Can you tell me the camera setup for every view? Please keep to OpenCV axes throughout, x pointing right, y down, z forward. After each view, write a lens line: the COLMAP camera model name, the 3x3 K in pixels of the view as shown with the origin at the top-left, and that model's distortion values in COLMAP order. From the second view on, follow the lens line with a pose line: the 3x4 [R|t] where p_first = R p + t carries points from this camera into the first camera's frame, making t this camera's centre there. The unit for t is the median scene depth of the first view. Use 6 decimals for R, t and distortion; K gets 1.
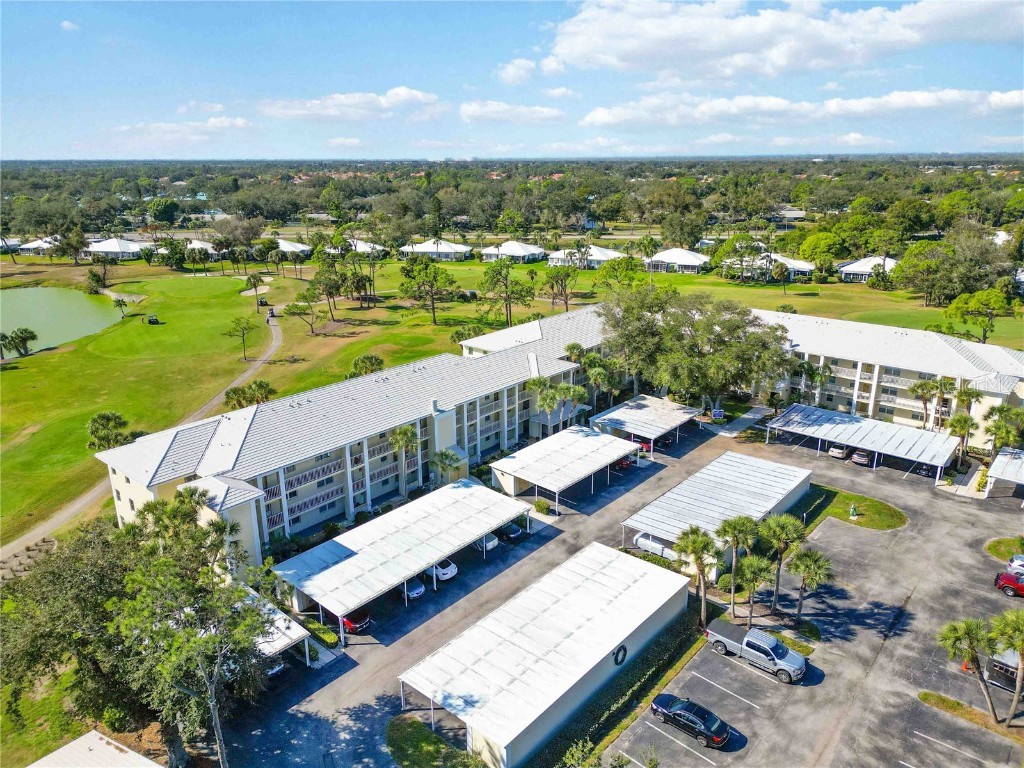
lens RADIAL K [[713.5, 0, 512.0], [0, 713.5, 384.0], [0, 0, 1]] dist [0.074744, -0.074494]
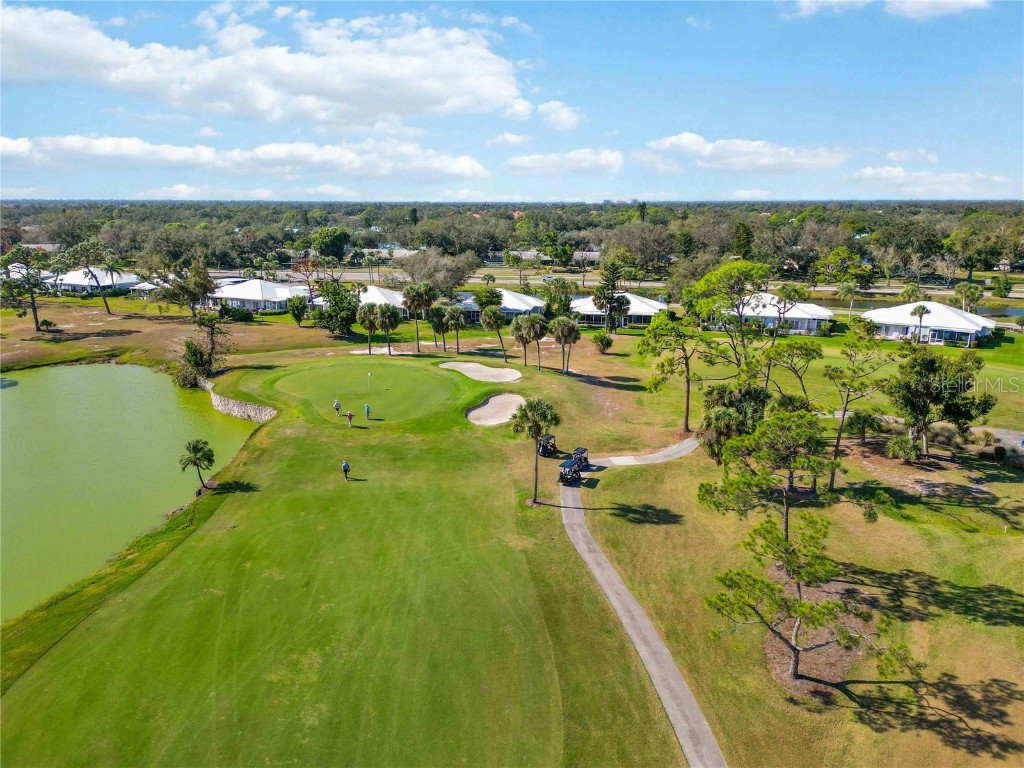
lens RADIAL K [[713.5, 0, 512.0], [0, 713.5, 384.0], [0, 0, 1]] dist [0.074744, -0.074494]
pose [[0.979842, 0.056978, -0.191476, -0.498529], [-0.067751, 0.996439, -0.050192, -0.233220], [0.187934, 0.062153, 0.980213, 1.069456]]
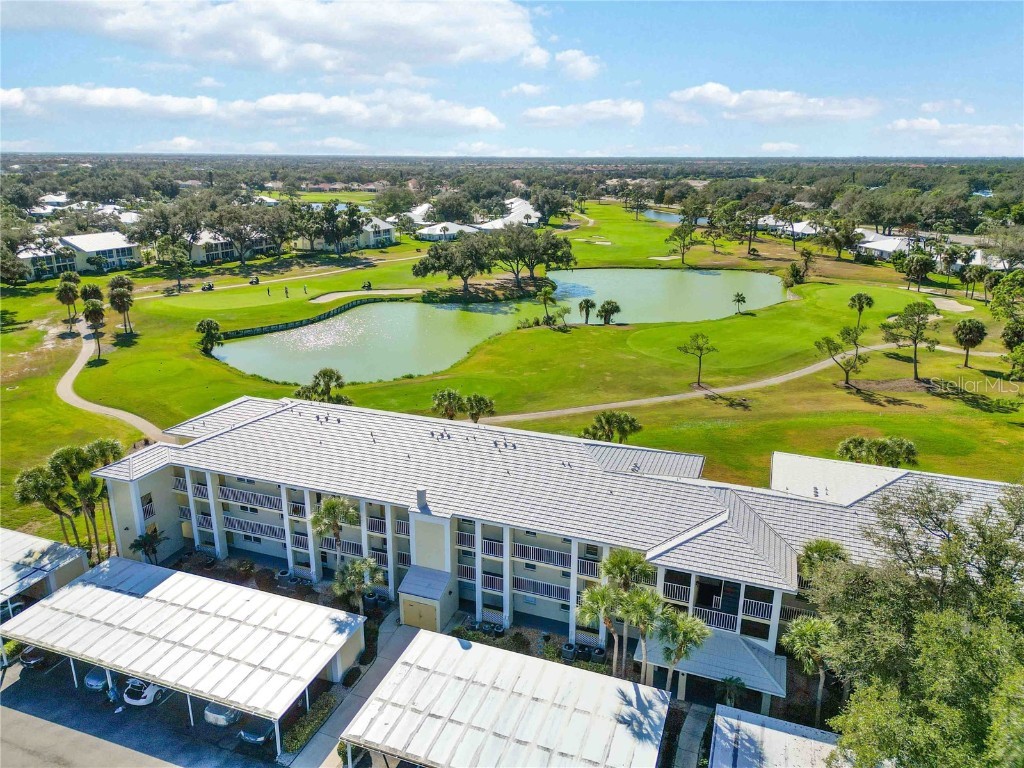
lens RADIAL K [[713.5, 0, 512.0], [0, 713.5, 384.0], [0, 0, 1]] dist [0.074744, -0.074494]
pose [[0.352886, 0.293264, -0.888520, 0.365568], [-0.290574, 0.937008, 0.193863, -0.169528], [0.889403, 0.189769, 0.415871, 0.603064]]
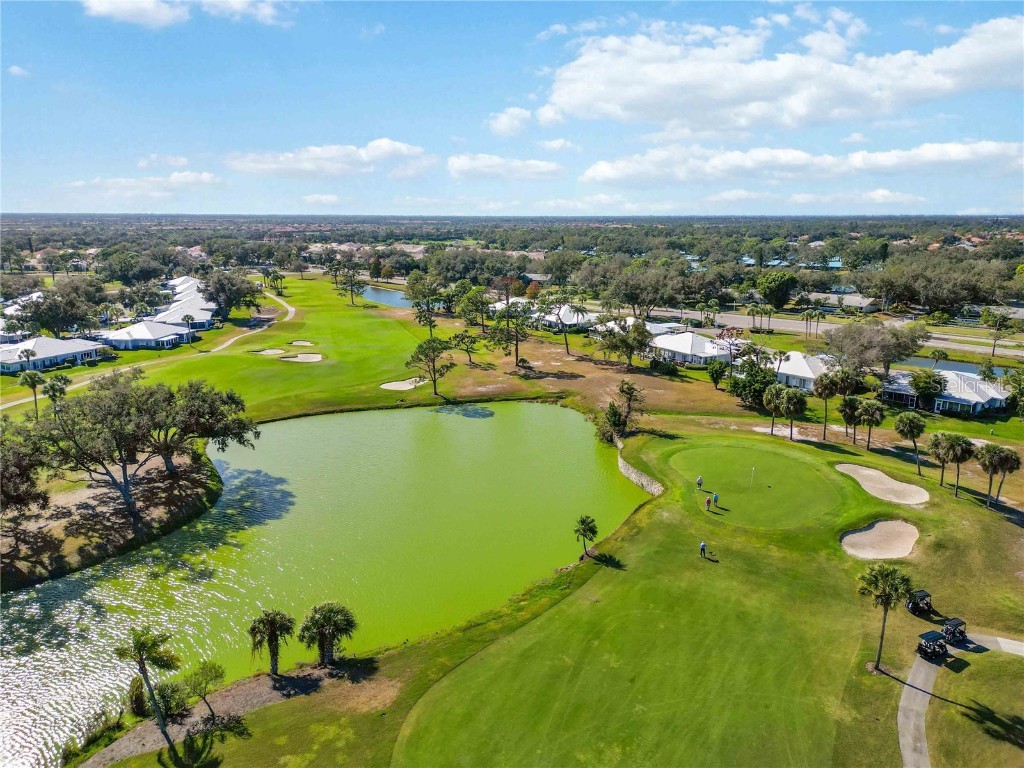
lens RADIAL K [[713.5, 0, 512.0], [0, 713.5, 384.0], [0, 0, 1]] dist [0.074744, -0.074494]
pose [[0.684152, 0.177396, -0.707437, -0.414258], [-0.227600, 0.973459, 0.023996, -0.338667], [0.692918, 0.144596, 0.706369, 1.010156]]
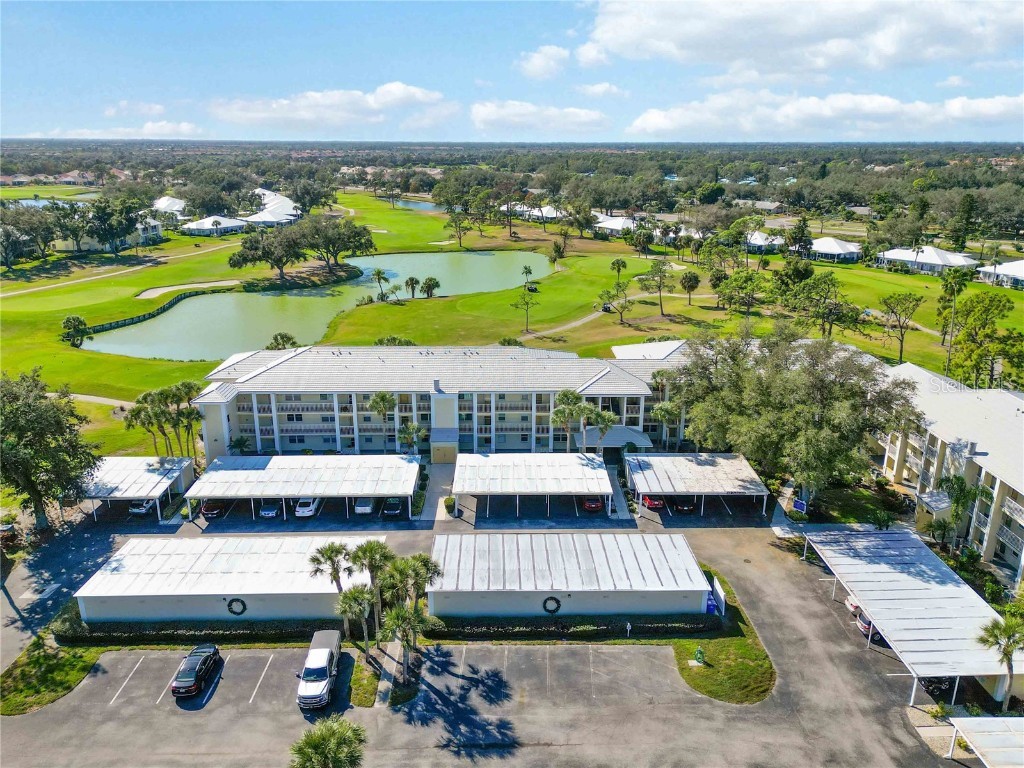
lens RADIAL K [[760.3, 0, 512.0], [0, 760.3, 384.0], [0, 0, 1]] dist [0.098353, -0.115749]
pose [[0.667893, 0.234952, -0.706199, 0.596825], [-0.232893, 0.967189, 0.101523, -0.087541], [0.706881, 0.096662, 0.700697, 0.216171]]
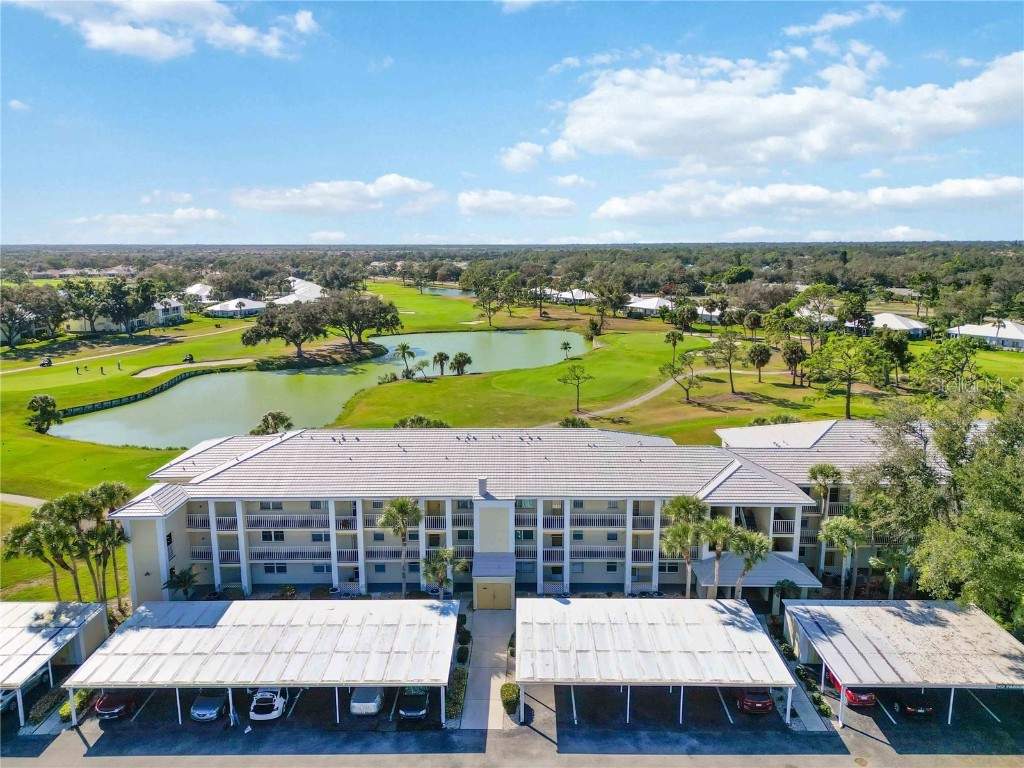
lens RADIAL K [[713.5, 0, 512.0], [0, 713.5, 384.0], [0, 0, 1]] dist [0.074744, -0.074494]
pose [[0.650419, 0.151673, -0.744279, 0.328680], [-0.230637, 0.973034, -0.003261, -0.057265], [0.723714, 0.173779, 0.667861, 0.406732]]
